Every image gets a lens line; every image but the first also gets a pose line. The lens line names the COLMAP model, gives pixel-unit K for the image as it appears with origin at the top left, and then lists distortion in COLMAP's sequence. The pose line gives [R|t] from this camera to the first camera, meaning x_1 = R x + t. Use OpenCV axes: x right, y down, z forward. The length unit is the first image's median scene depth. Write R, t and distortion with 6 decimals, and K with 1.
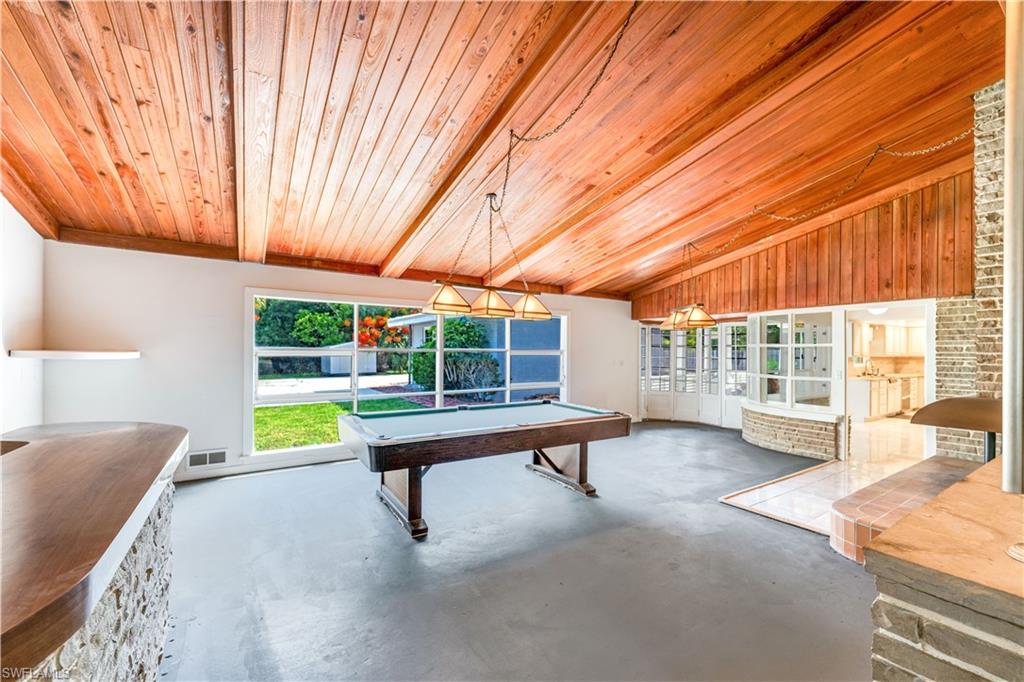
lens RADIAL K [[414.4, 0, 514.8], [0, 414.4, 353.7], [0, 0, 1]] dist [-0.009260, -0.000084]
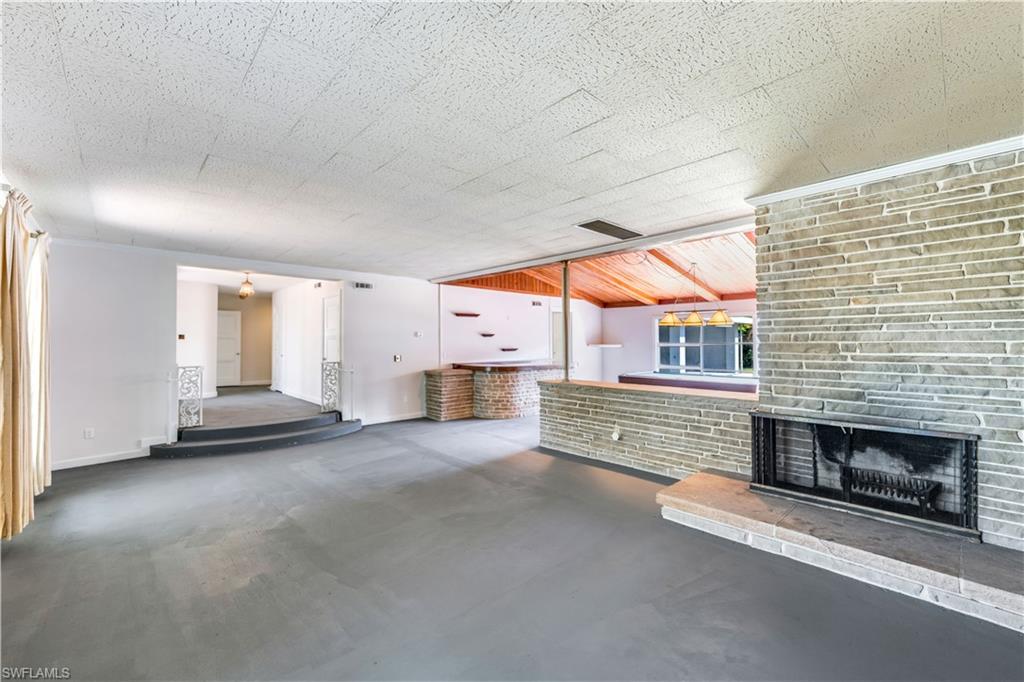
lens RADIAL K [[421.1, 0, 516.5], [0, 421.1, 348.4], [0, 0, 1]] dist [0.000552, -0.000166]
pose [[0.175563, 0.005411, -0.984453, 1.096747], [-0.008420, 0.999957, 0.003995, 0.008981], [0.984432, 0.007588, 0.175601, -0.104564]]
